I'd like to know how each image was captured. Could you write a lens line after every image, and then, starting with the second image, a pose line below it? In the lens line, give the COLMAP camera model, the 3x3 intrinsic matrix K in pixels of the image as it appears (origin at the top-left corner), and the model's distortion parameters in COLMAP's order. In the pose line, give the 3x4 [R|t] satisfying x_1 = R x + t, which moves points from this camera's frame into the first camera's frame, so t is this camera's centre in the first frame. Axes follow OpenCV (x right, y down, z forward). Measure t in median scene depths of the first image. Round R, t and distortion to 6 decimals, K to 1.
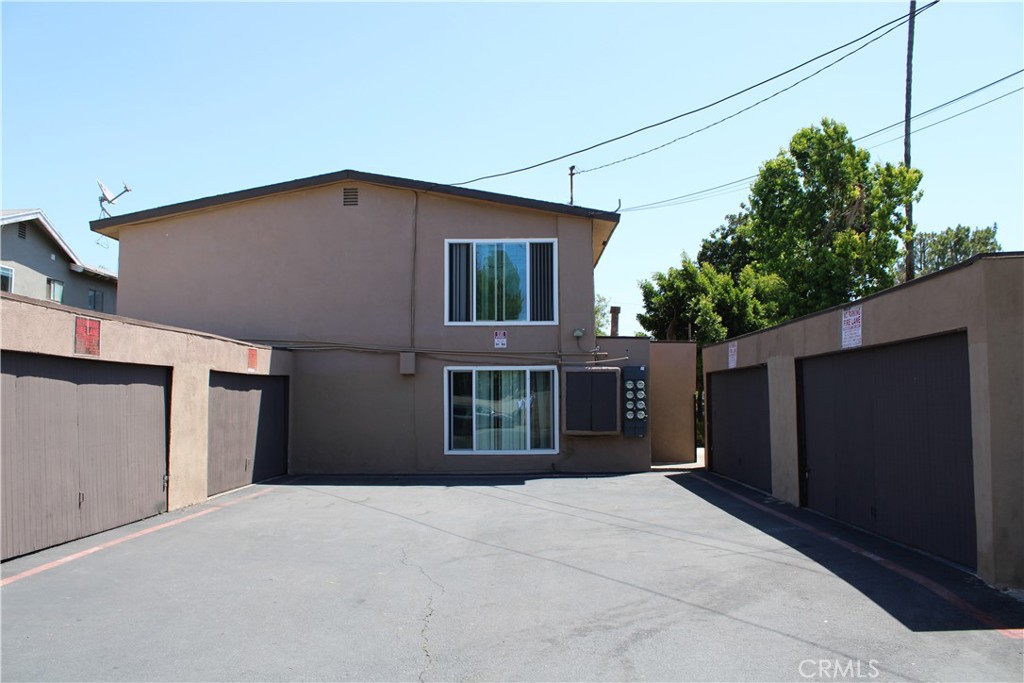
lens RADIAL K [[859.9, 0, 508.7], [0, 859.9, 339.7], [0, 0, 1]] dist [-0.161577, 0.128208]
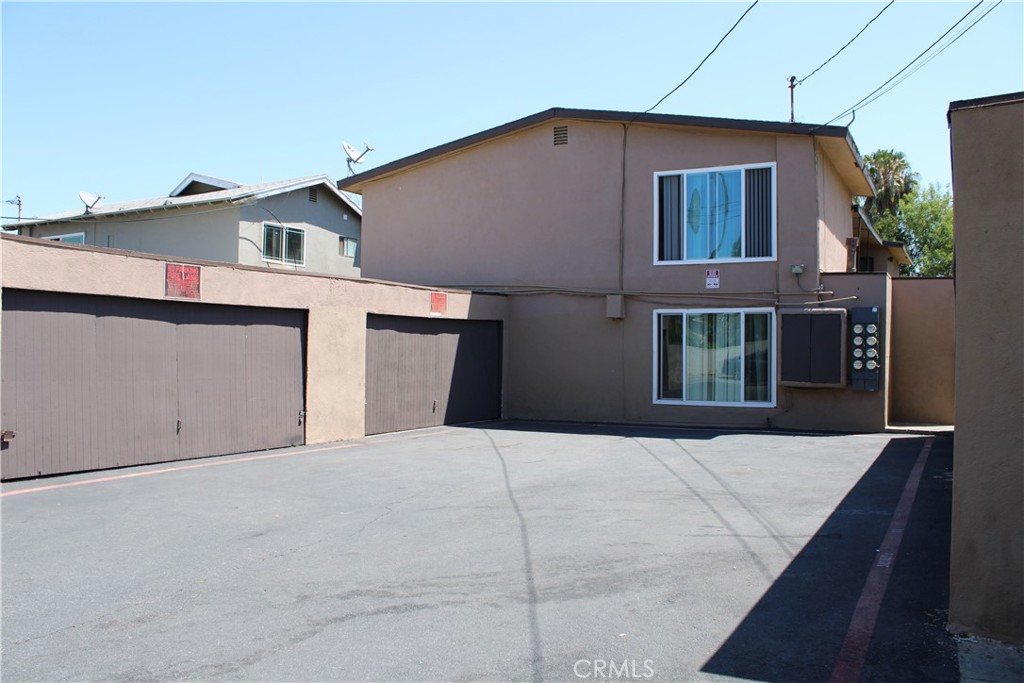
lens RADIAL K [[859.9, 0, 511.8], [0, 859.9, 341.1], [0, 0, 1]] dist [-0.161577, 0.128208]
pose [[0.888037, 0.005609, -0.459737, 0.216379], [0.020366, 0.998464, 0.051523, 0.014594], [0.459320, -0.055117, 0.886559, 0.106788]]
